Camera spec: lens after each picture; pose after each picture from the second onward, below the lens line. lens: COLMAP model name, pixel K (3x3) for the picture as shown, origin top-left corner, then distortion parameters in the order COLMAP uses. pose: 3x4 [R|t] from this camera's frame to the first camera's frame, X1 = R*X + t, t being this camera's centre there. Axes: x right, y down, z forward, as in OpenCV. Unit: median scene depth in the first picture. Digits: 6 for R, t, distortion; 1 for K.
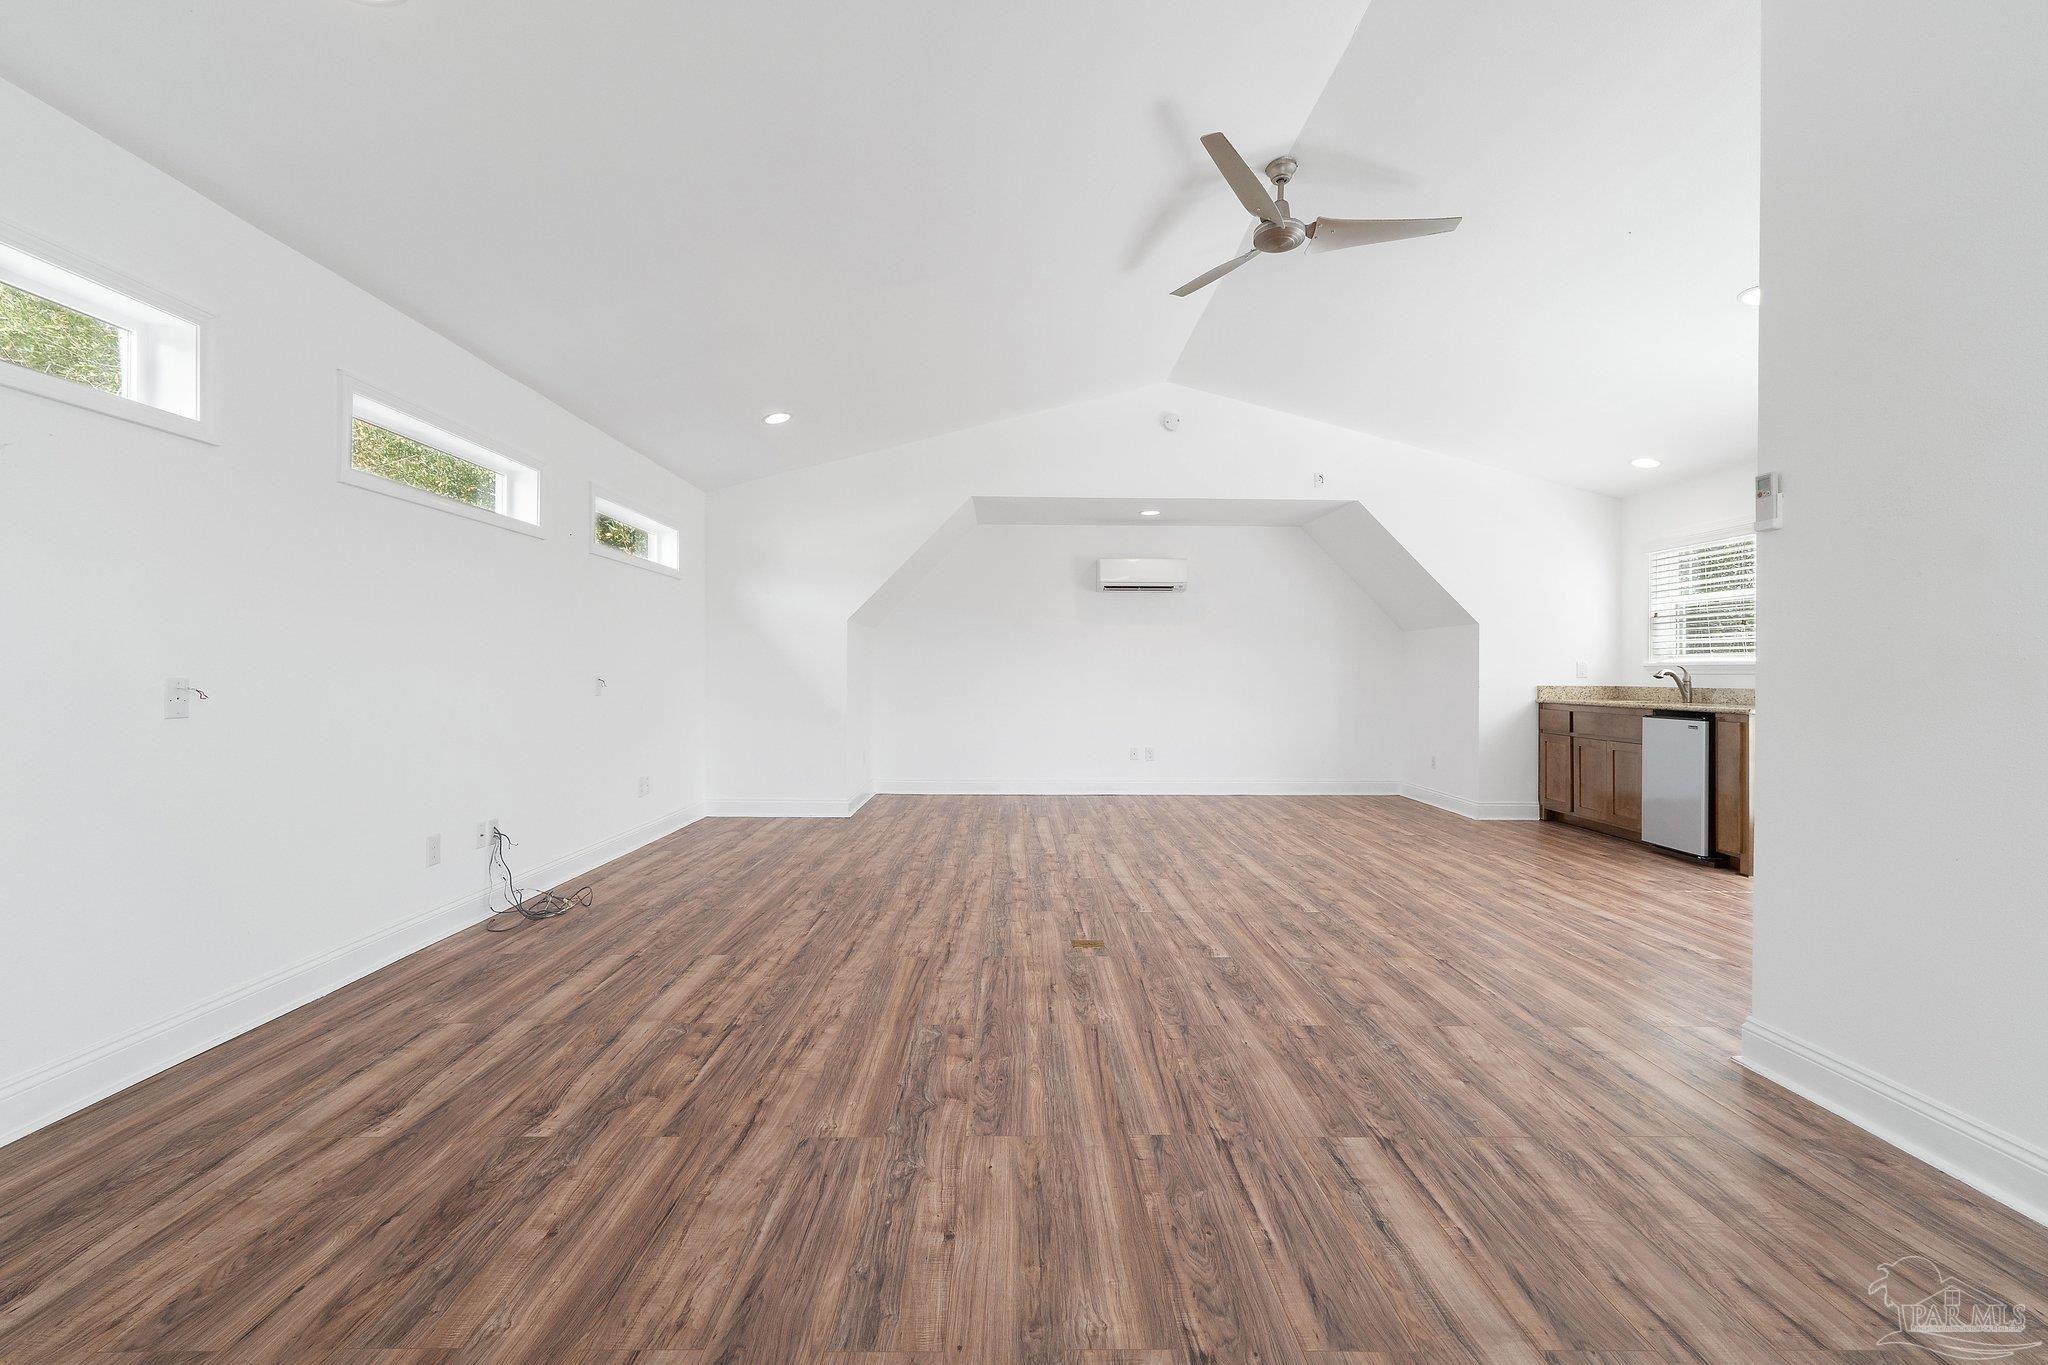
lens RADIAL K [[856.3, 0, 1029.7], [0, 856.3, 687.1], [0, 0, 1]] dist [0.005263, -0.000052]
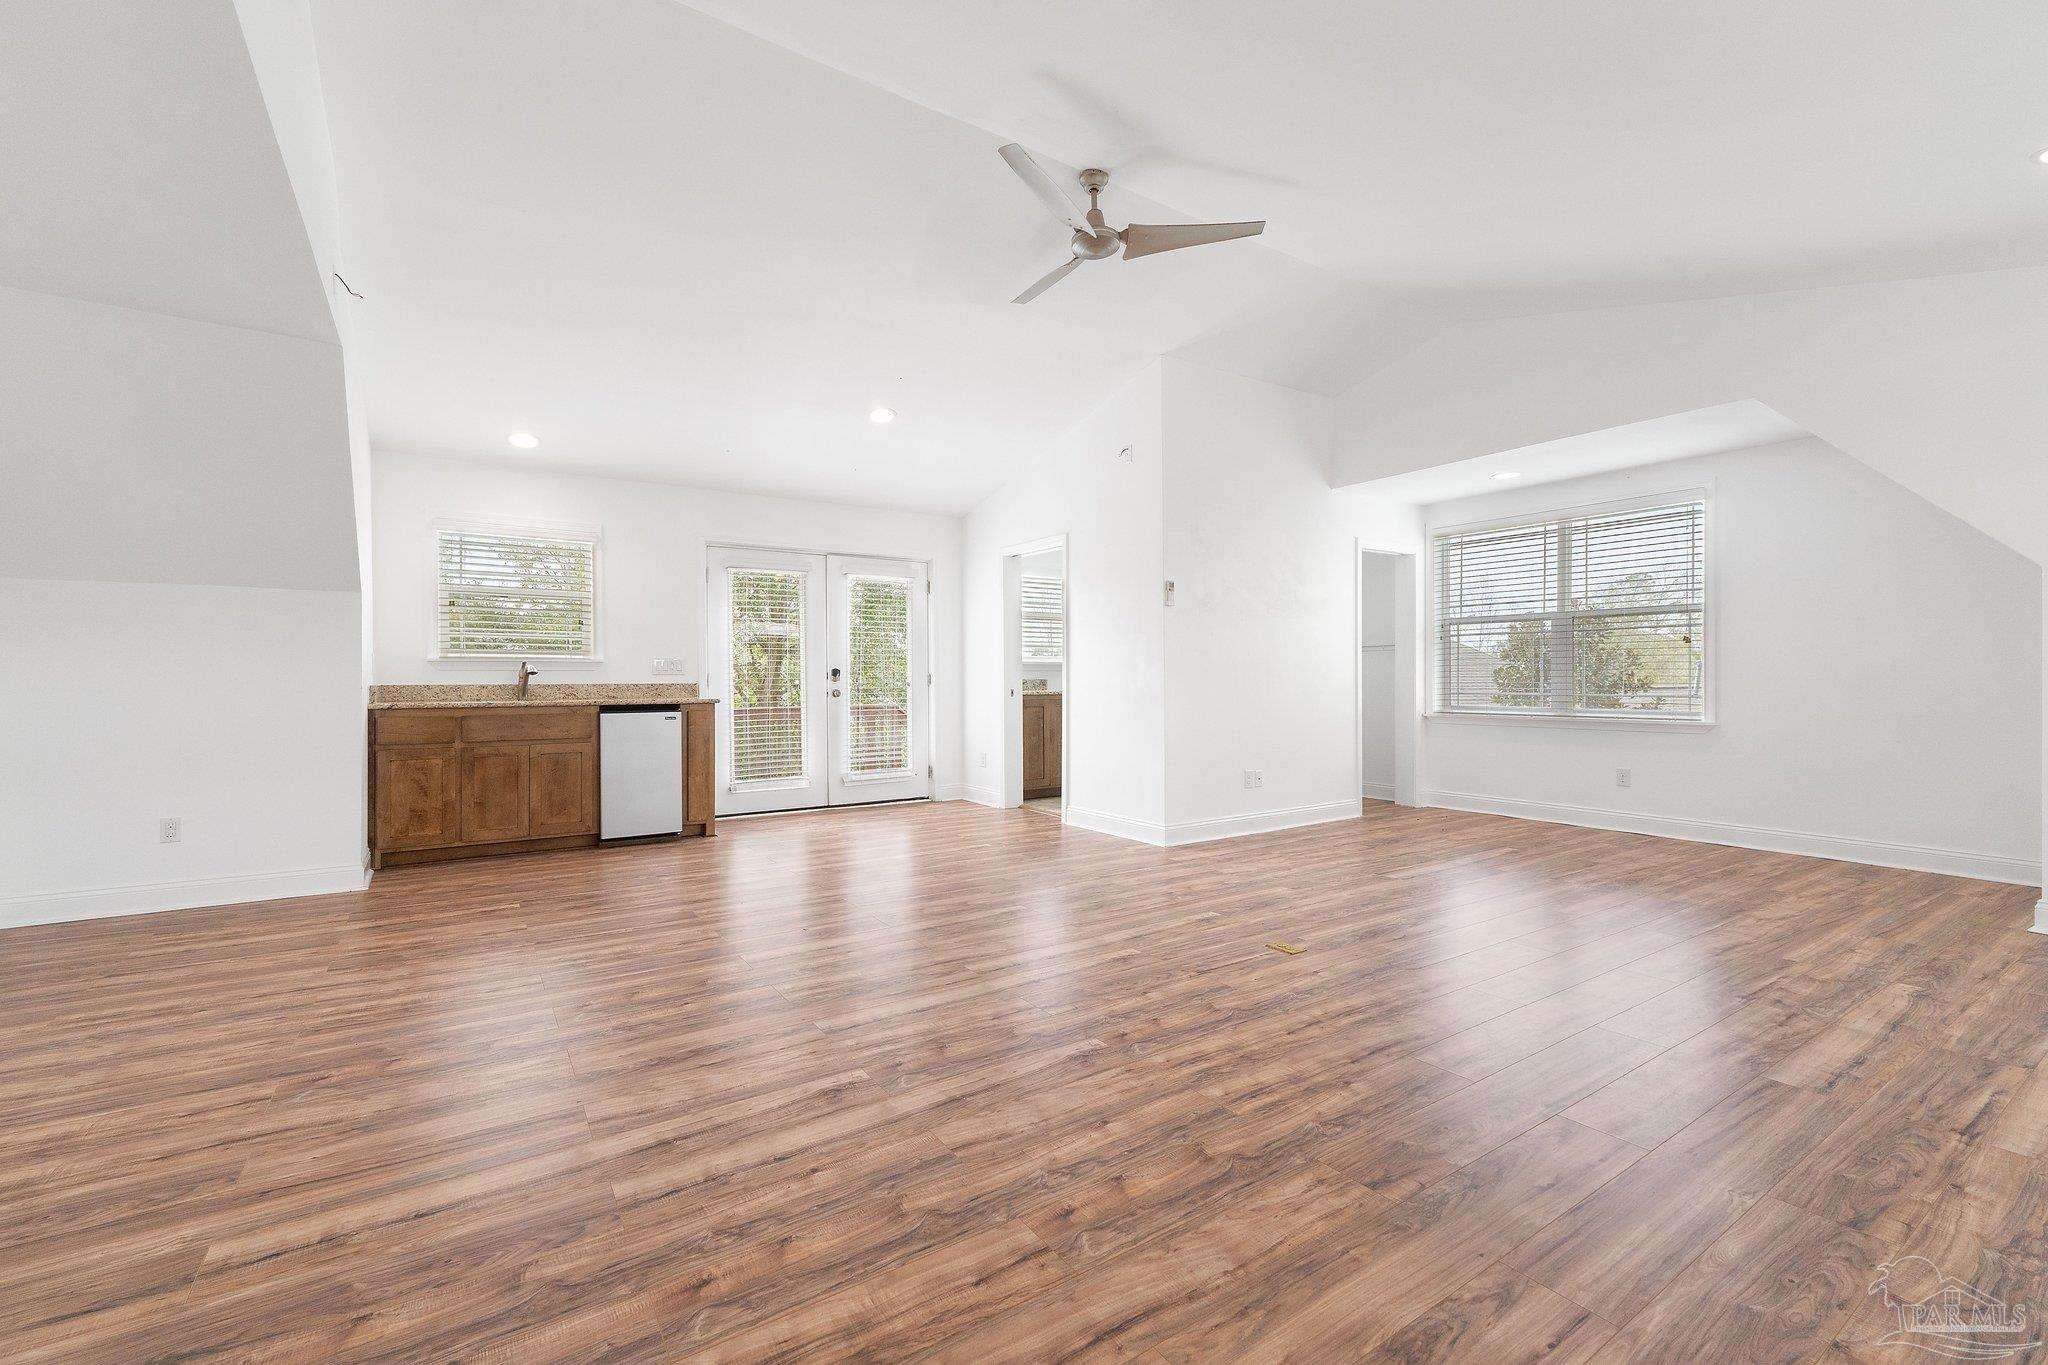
lens RADIAL K [[856.3, 0, 1014.7], [0, 856.3, 651.0], [0, 0, 1]] dist [0.005263, -0.000052]
pose [[-0.531453, 0.025598, 0.846701, -0.708374], [0.013959, 0.999672, -0.021461, -0.017871], [-0.846973, 0.000413, -0.531636, 2.123330]]
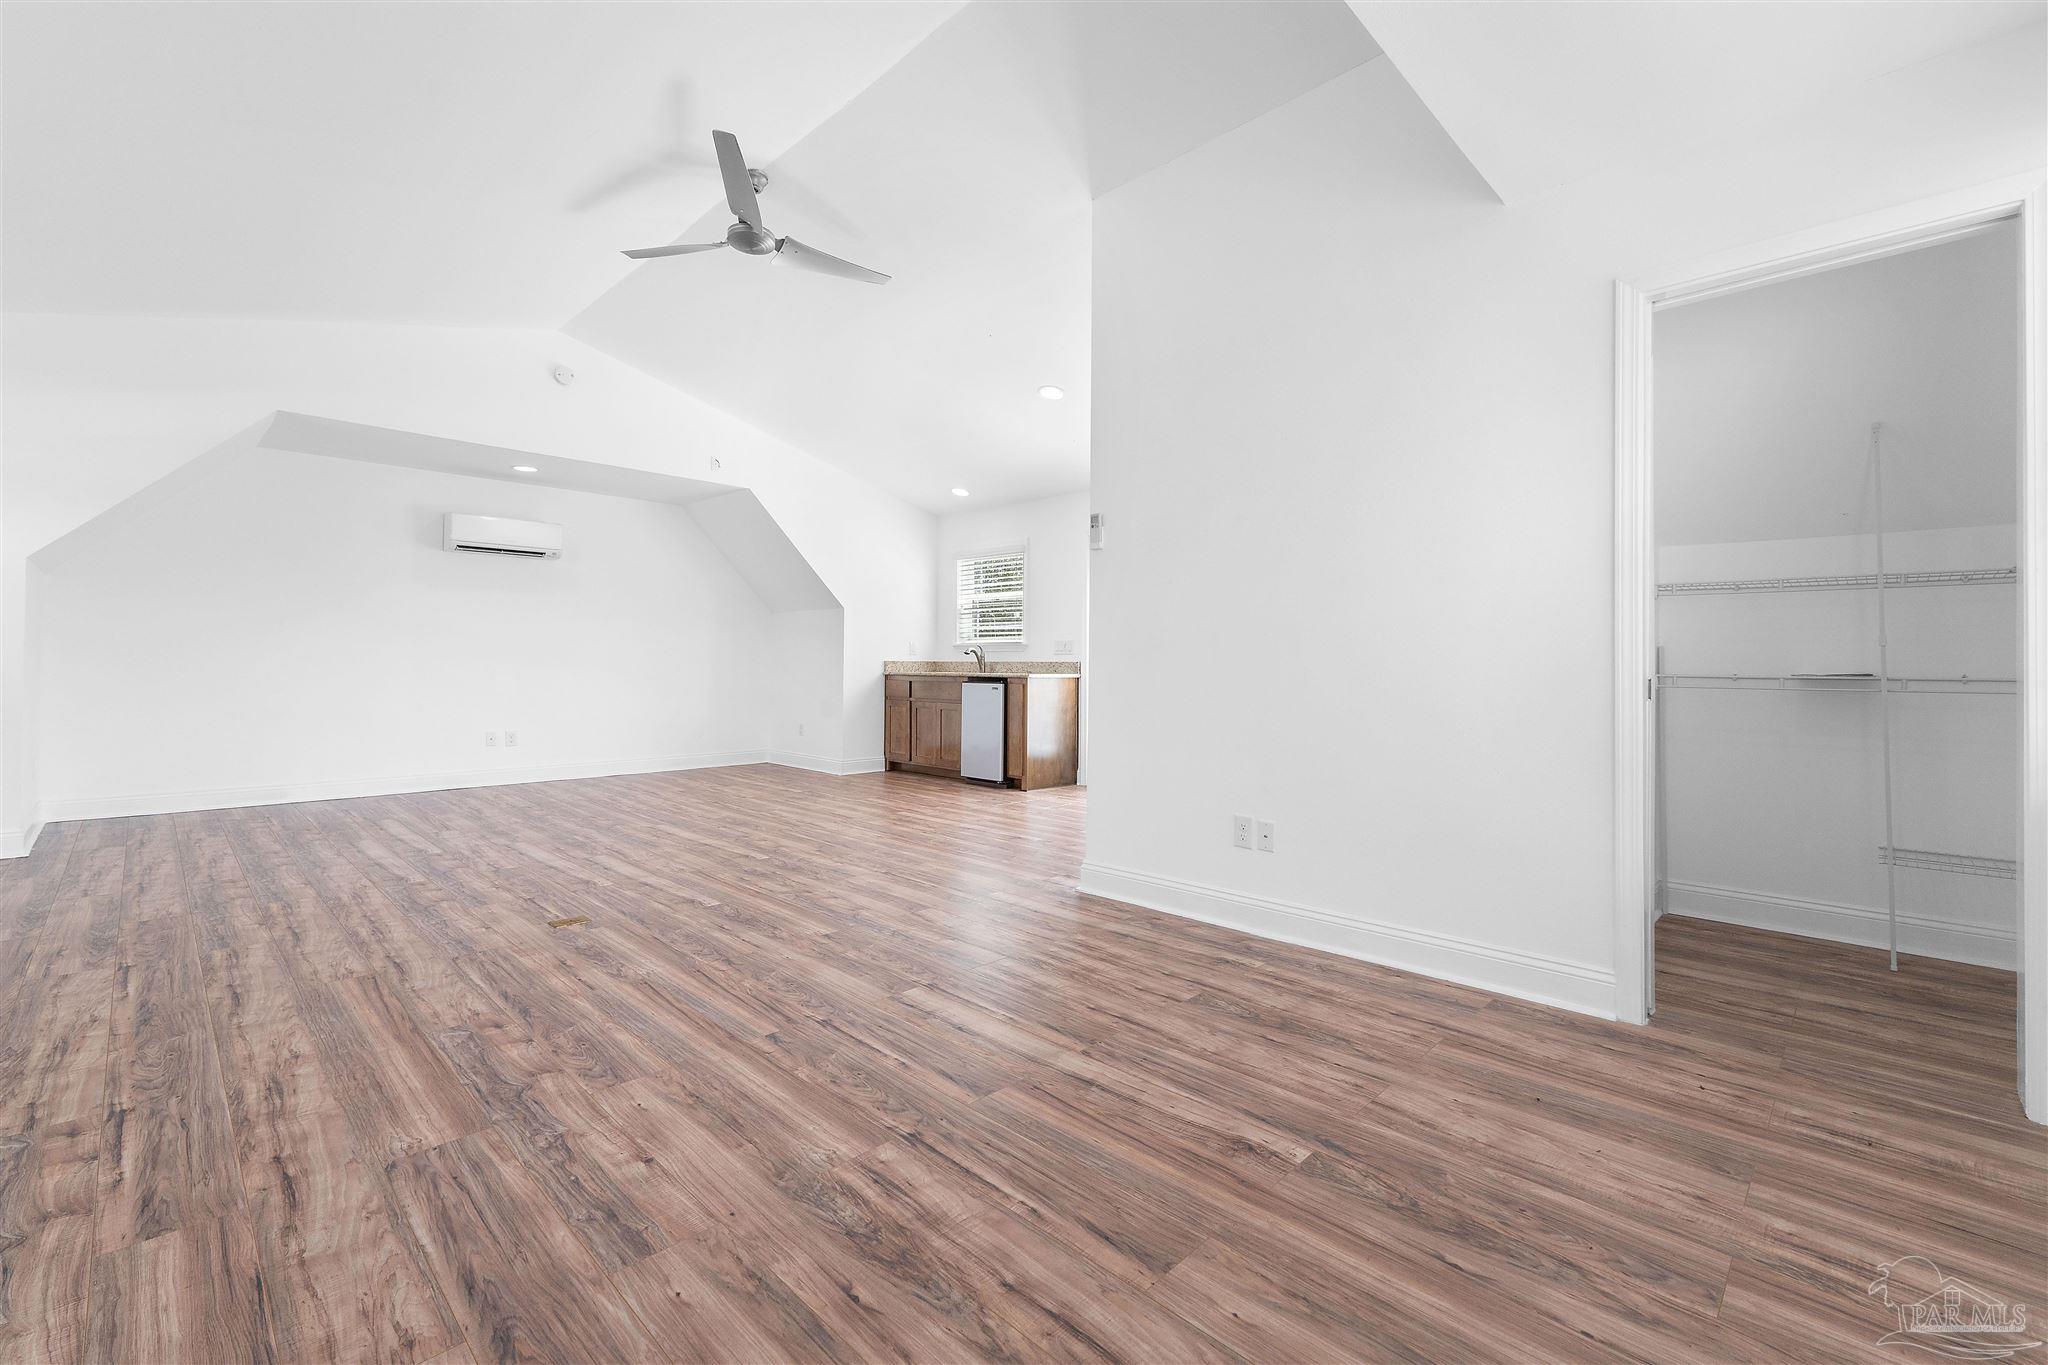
lens RADIAL K [[856.3, 0, 1021.1], [0, 856.3, 675.1], [0, 0, 1]] dist [0.005263, -0.000052]
pose [[0.715106, -0.008699, 0.698961, -0.282773], [0.007935, 0.999959, 0.004327, 0.034174], [-0.698970, 0.002452, 0.715146, -0.027356]]
